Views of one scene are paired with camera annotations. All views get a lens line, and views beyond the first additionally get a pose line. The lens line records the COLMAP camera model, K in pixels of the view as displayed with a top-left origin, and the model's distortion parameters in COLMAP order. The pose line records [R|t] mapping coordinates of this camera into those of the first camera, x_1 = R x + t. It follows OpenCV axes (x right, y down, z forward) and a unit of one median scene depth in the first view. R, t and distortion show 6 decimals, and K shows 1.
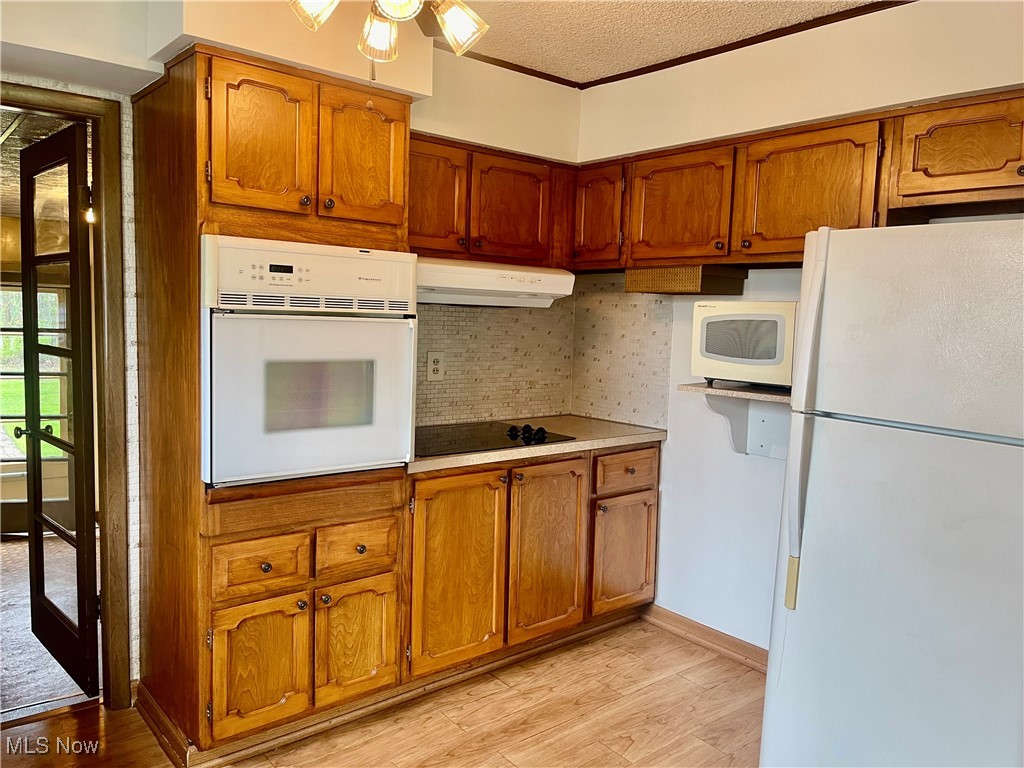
lens RADIAL K [[776.6, 0, 516.2], [0, 776.6, 385.1], [0, 0, 1]] dist [0.056830, -0.056824]
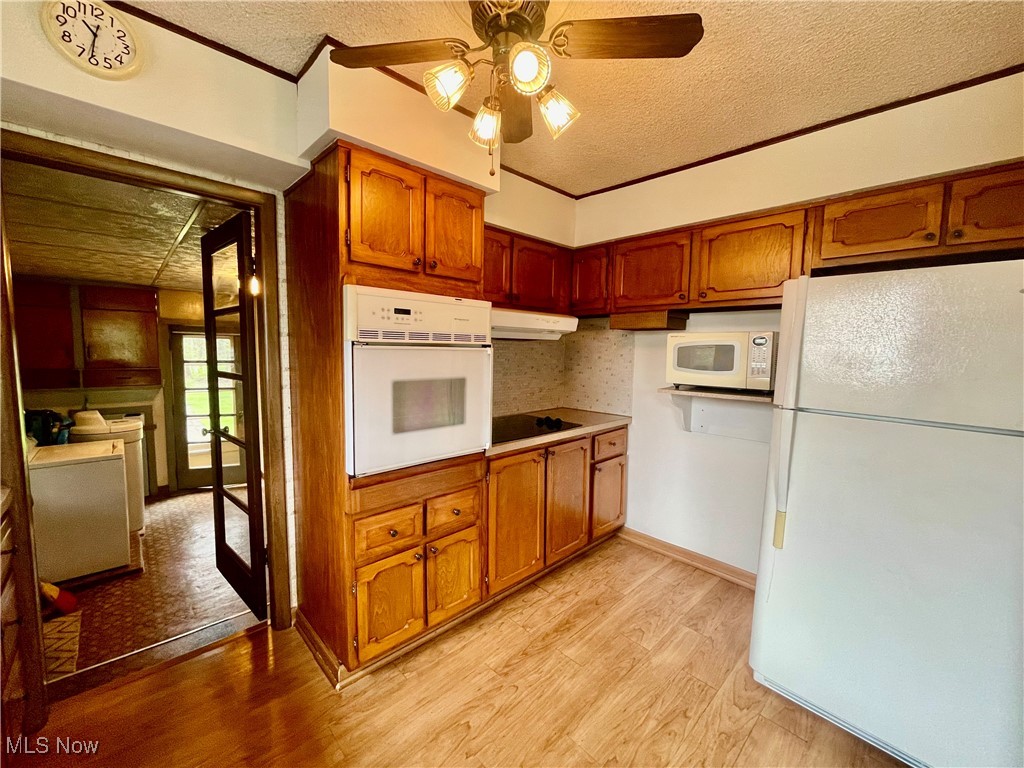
lens RADIAL K [[414.6, 0, 510.8], [0, 414.6, 383.7], [0, 0, 1]] dist [-0.003709, 0.001347]
pose [[0.997397, -0.023285, 0.068249, -0.140805], [0.023626, 0.999712, -0.004194, -0.015169], [-0.068132, 0.005796, 0.997659, 0.236945]]
